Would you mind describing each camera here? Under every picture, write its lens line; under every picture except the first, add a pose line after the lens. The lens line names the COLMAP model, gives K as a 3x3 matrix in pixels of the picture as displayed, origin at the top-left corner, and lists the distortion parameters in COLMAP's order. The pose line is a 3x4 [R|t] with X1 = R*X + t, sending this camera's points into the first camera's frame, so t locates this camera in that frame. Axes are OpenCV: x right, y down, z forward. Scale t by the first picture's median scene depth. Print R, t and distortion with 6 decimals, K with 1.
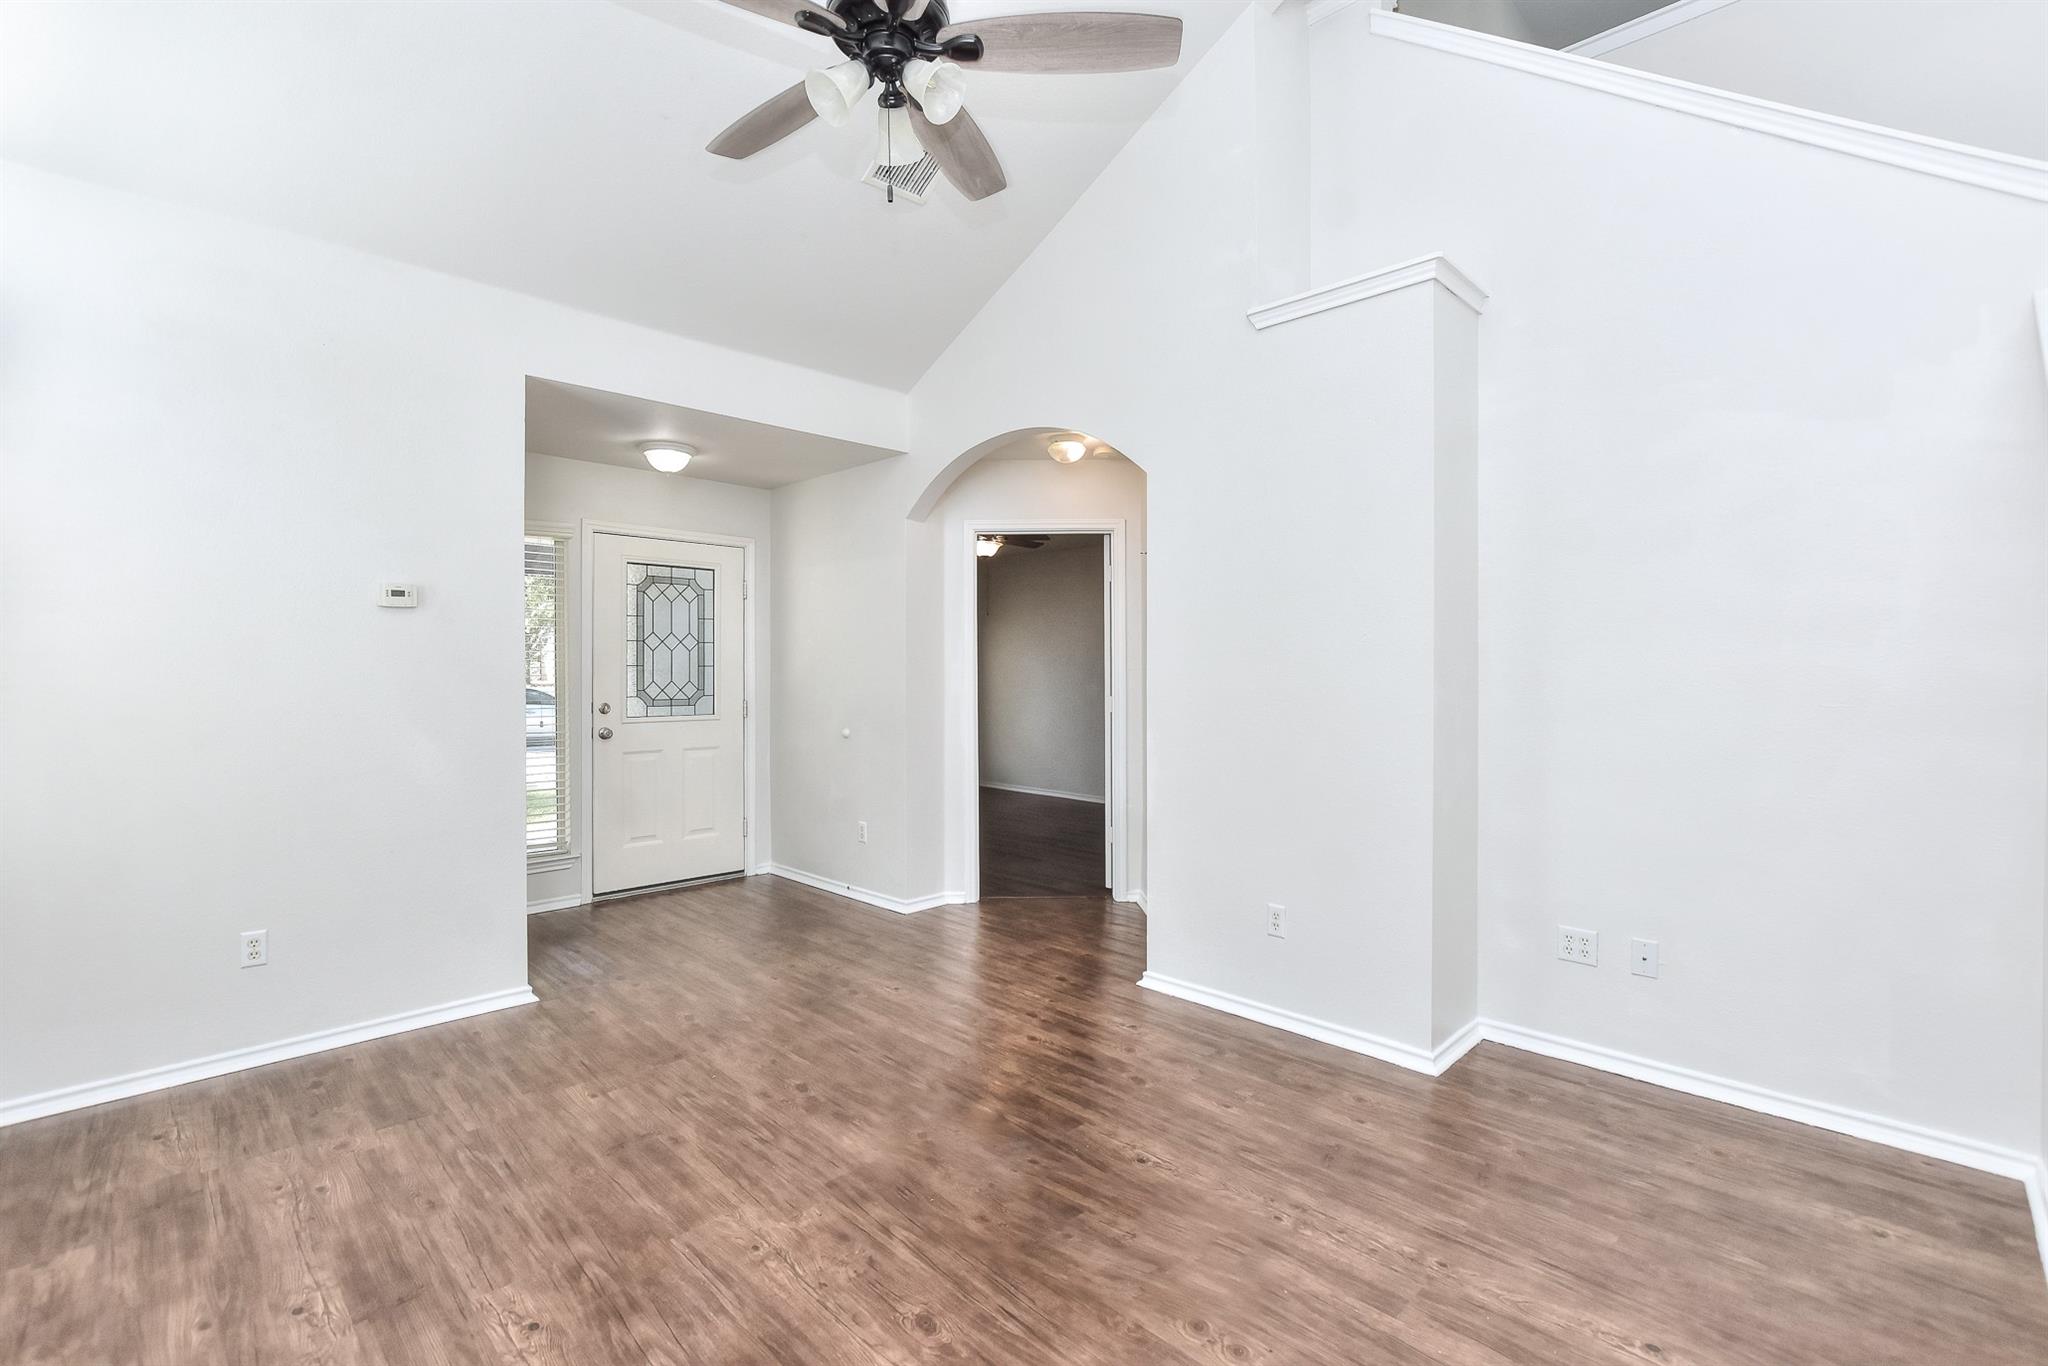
lens RADIAL K [[922.5, 0, 1004.1], [0, 922.5, 670.7], [0, 0, 1]] dist [0.000497, 0.000854]
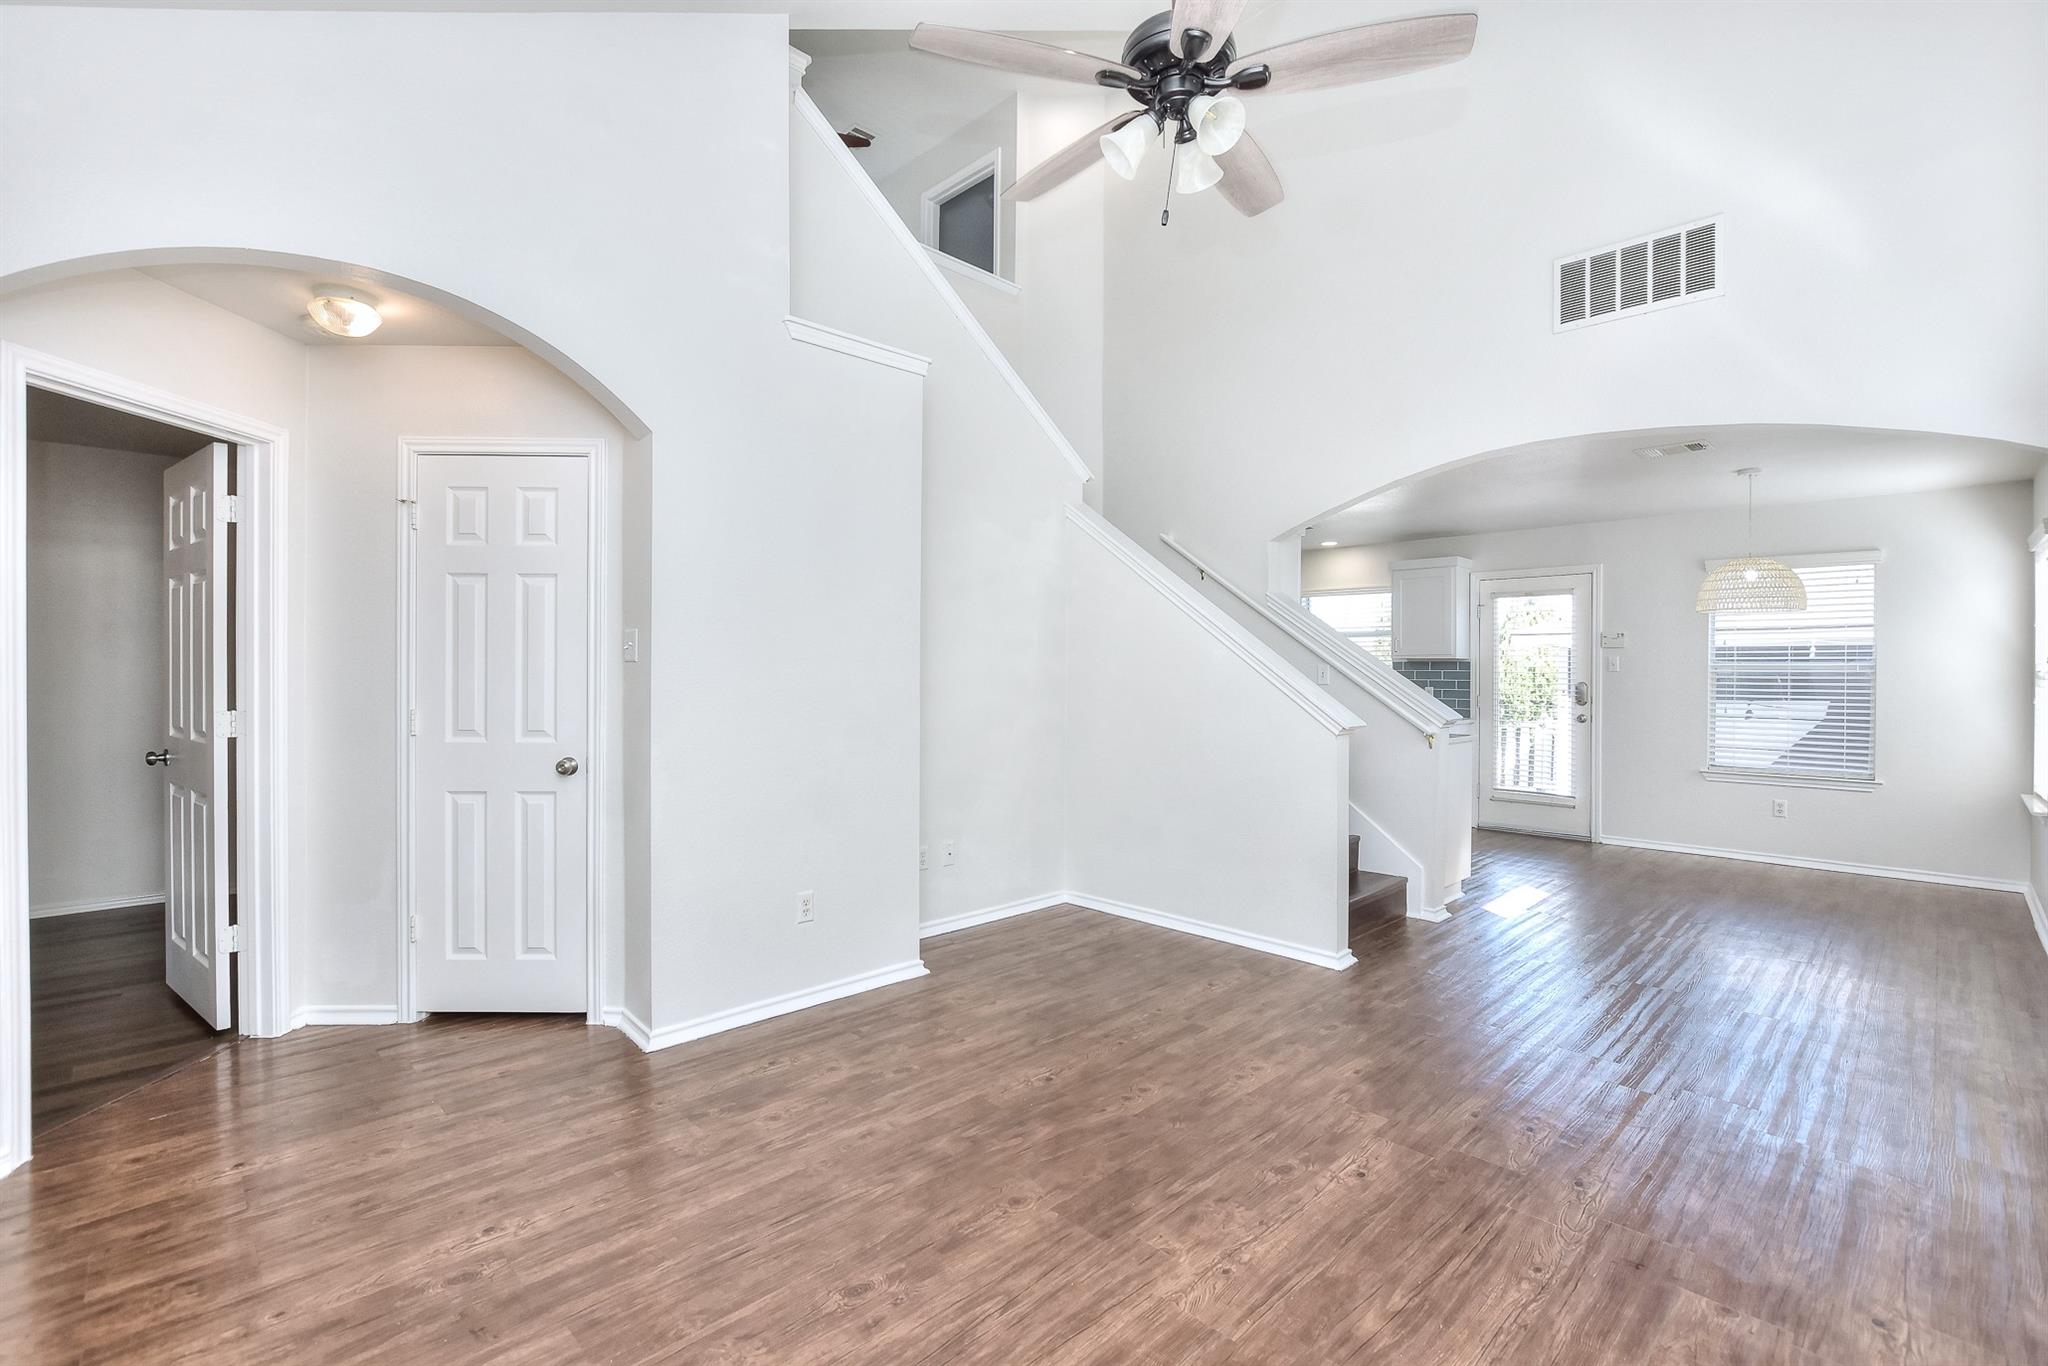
lens RADIAL K [[909.3, 0, 1024.0], [0, 909.3, 683.0], [0, 0, 1]] dist [-0.022482, 0.004885]
pose [[-0.002205, -0.008655, 0.999960, -0.494621], [-0.001639, 0.999961, 0.008652, 0.002225], [-0.999996, -0.001620, -0.002219, 0.500137]]
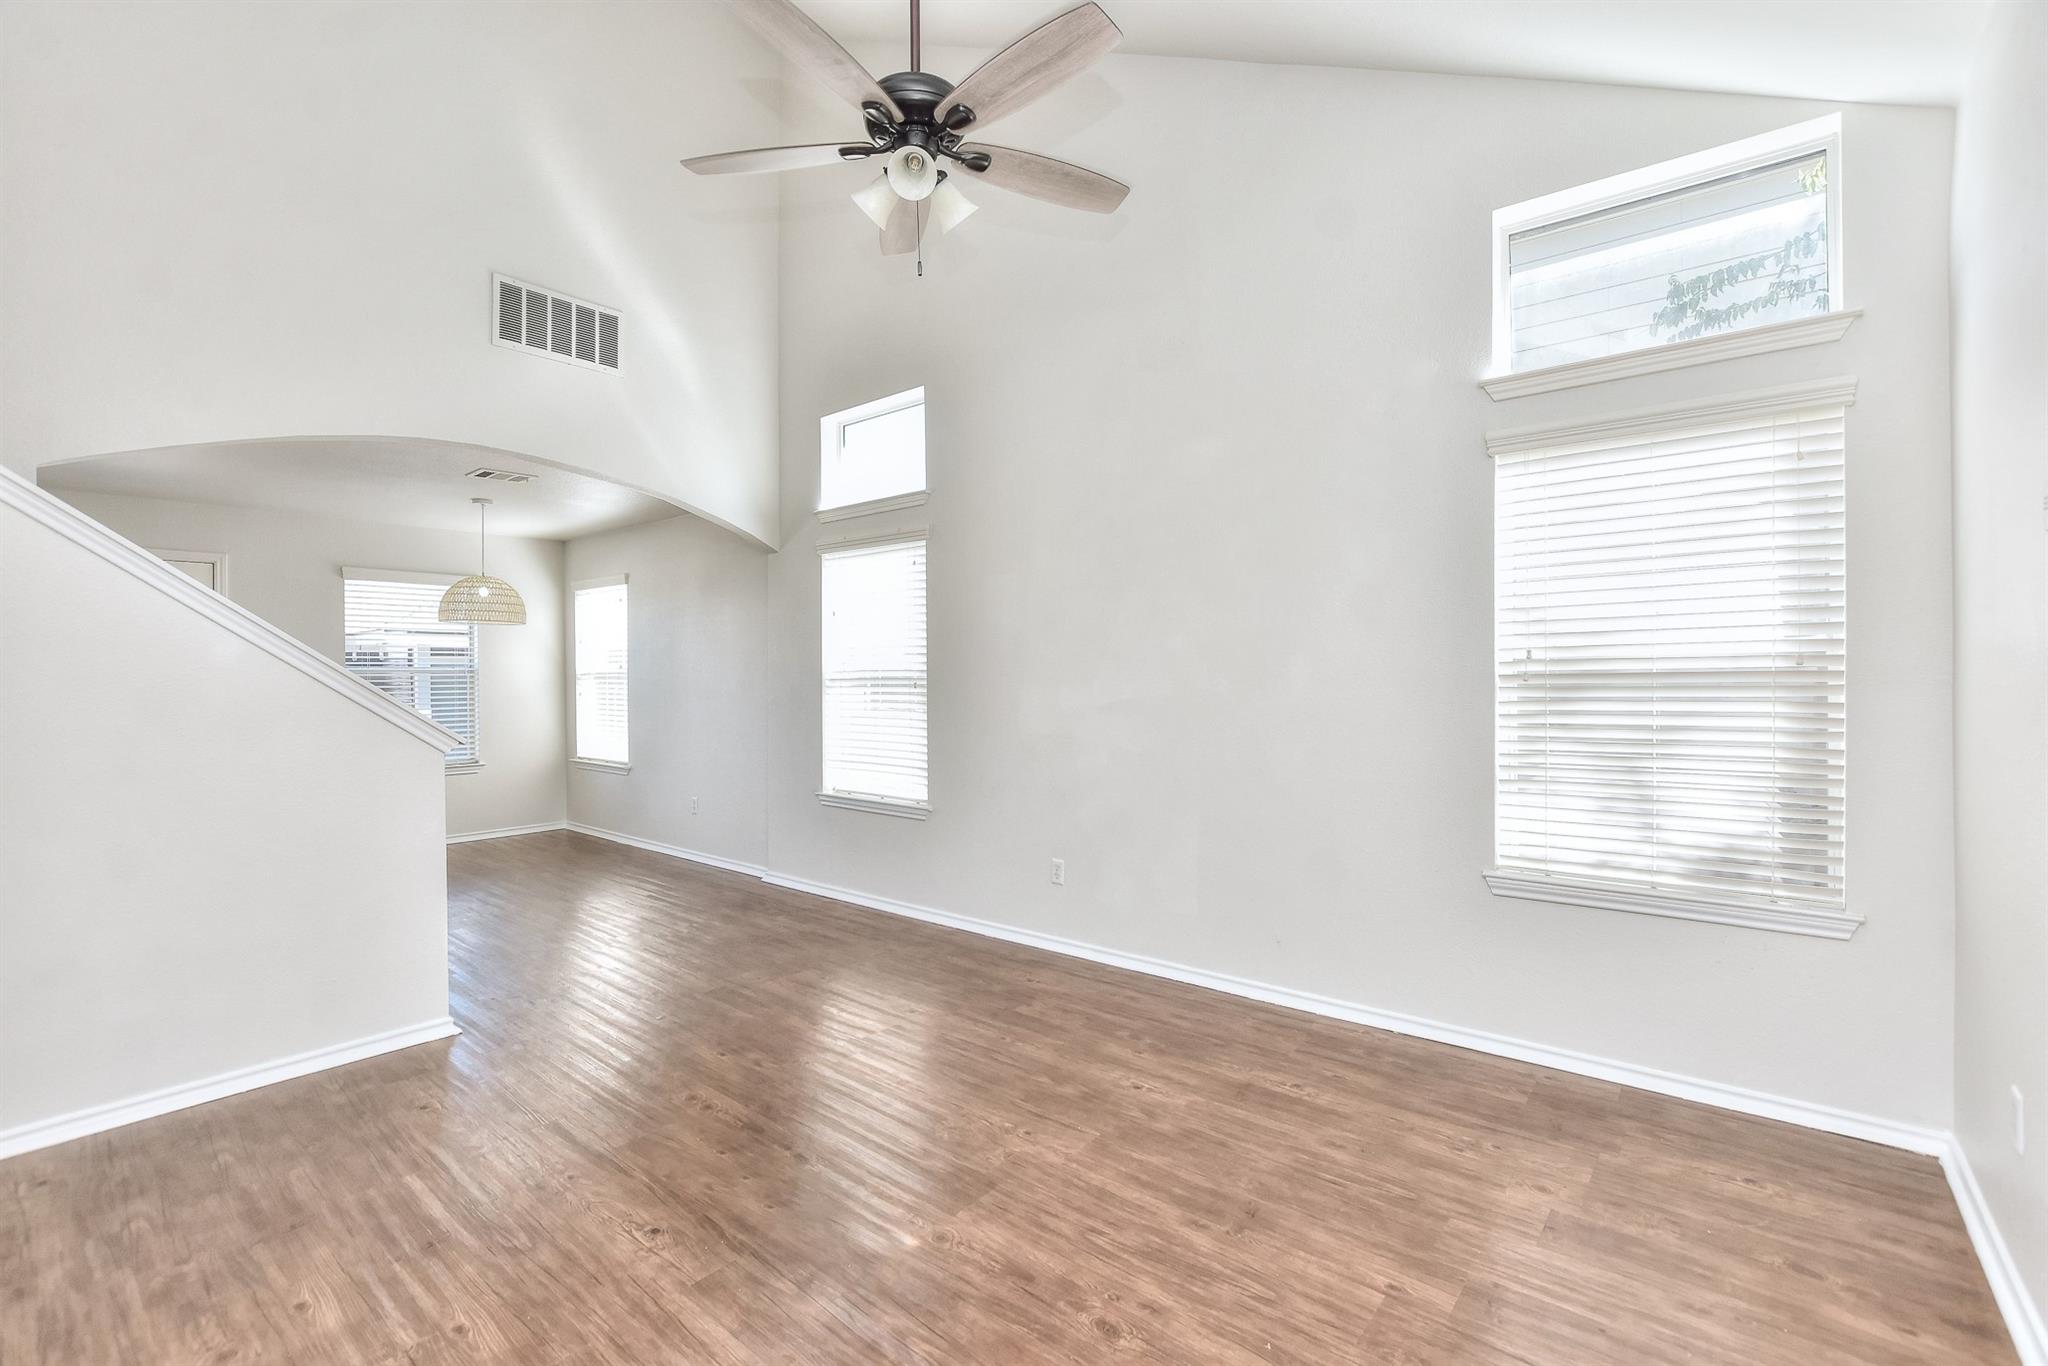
lens RADIAL K [[902.6, 0, 1020.9], [0, 902.6, 673.8], [0, 0, 1]] dist [-0.024620, 0.005103]
pose [[-0.994009, 0.009932, -0.108848, -0.054715], [0.009150, 0.999929, 0.007678, -0.004966], [0.108917, 0.006636, -0.994029, 0.912269]]
